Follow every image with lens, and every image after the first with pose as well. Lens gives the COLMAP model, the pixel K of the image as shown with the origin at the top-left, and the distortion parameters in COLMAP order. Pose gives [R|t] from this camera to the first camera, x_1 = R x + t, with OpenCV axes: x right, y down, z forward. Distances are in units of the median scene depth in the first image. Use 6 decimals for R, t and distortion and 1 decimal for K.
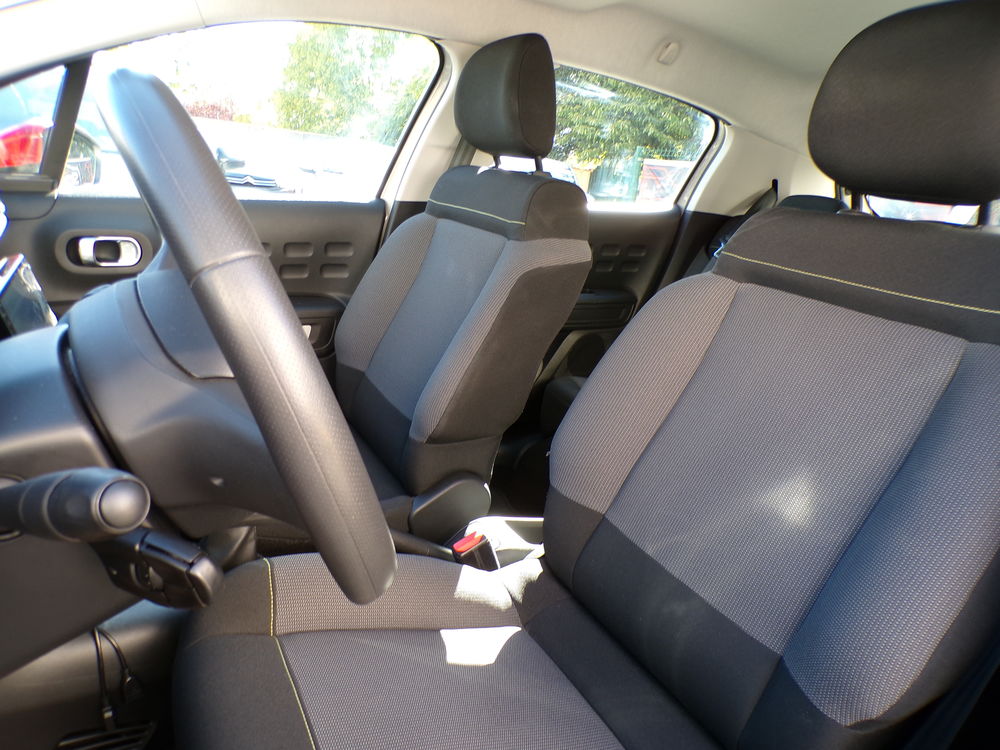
lens RADIAL K [[681.5, 0, 495.3], [0, 681.5, 370.4], [0, 0, 1]] dist [-0.028282, 0.002225]
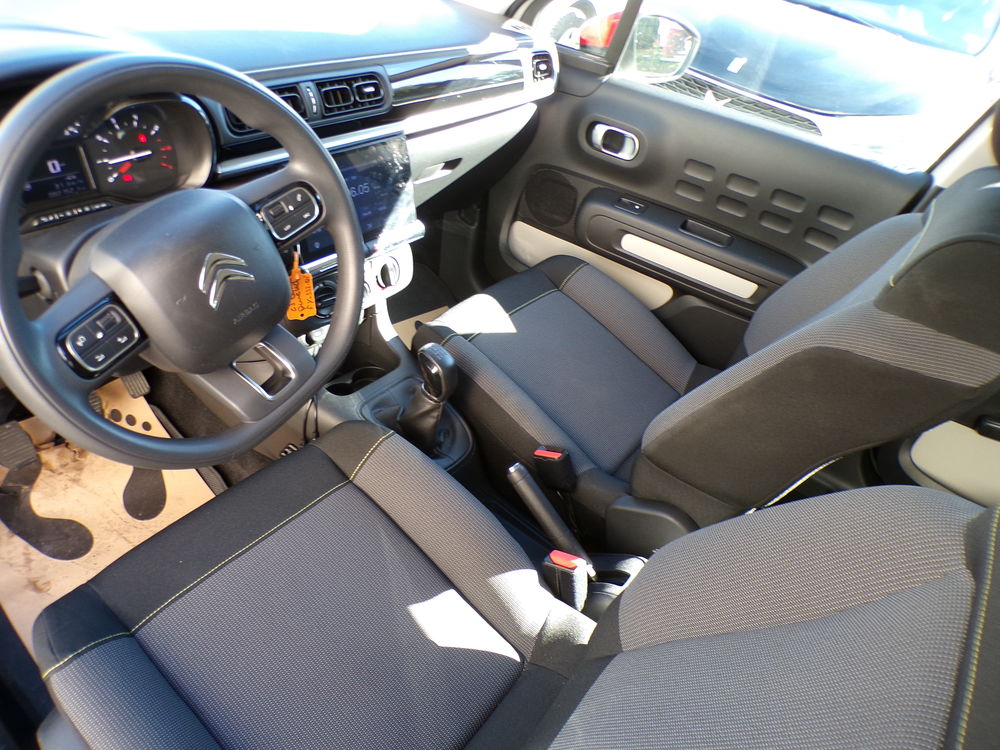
lens RADIAL K [[681.5, 0, 499.1], [0, 681.5, 374.5], [0, 0, 1]] dist [-0.028282, 0.002225]
pose [[0.398715, 0.533032, -0.746260, 0.373661], [-0.376413, 0.837155, 0.396844, -0.227584], [0.836265, 0.122674, 0.534426, 0.304917]]
